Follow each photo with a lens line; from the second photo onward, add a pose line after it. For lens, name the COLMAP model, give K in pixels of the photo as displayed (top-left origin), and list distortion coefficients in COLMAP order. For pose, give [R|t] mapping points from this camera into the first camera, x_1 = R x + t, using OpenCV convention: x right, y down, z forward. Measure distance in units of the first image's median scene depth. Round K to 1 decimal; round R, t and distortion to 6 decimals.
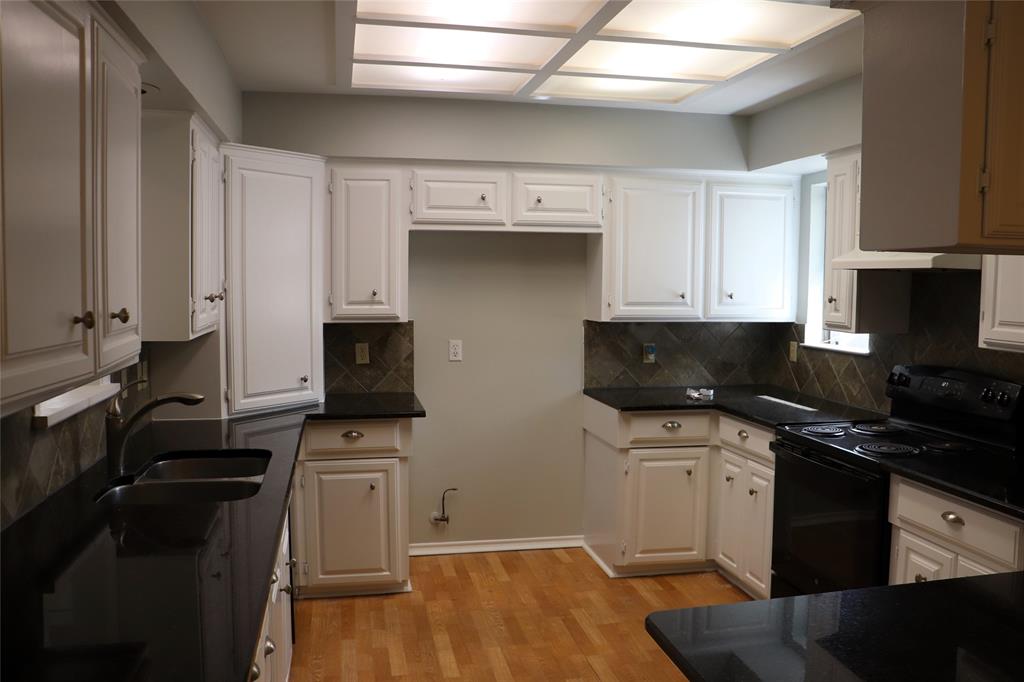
lens RADIAL K [[884.1, 0, 512.0], [0, 884.1, 341.0], [0, 0, 1]] dist [-0.119792, 0.137035]
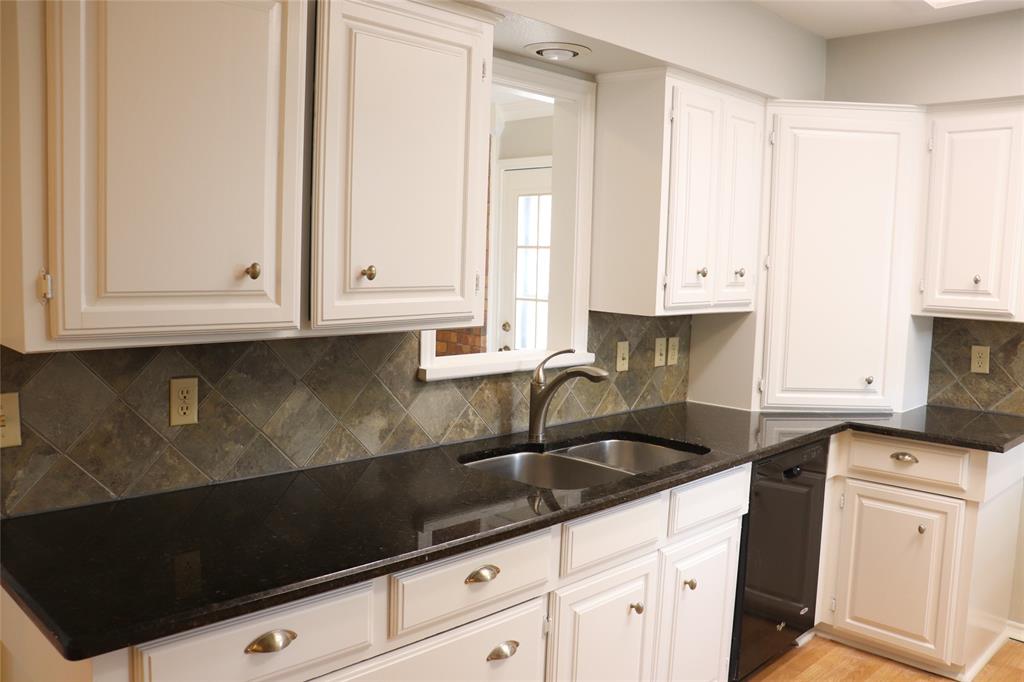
lens RADIAL K [[884.1, 0, 512.0], [0, 884.1, 341.0], [0, 0, 1]] dist [-0.119792, 0.137035]
pose [[0.572147, 0.093781, -0.814772, 0.236454], [-0.084778, 0.994882, 0.054979, -0.009889], [0.815758, 0.037618, 0.577169, 0.259552]]
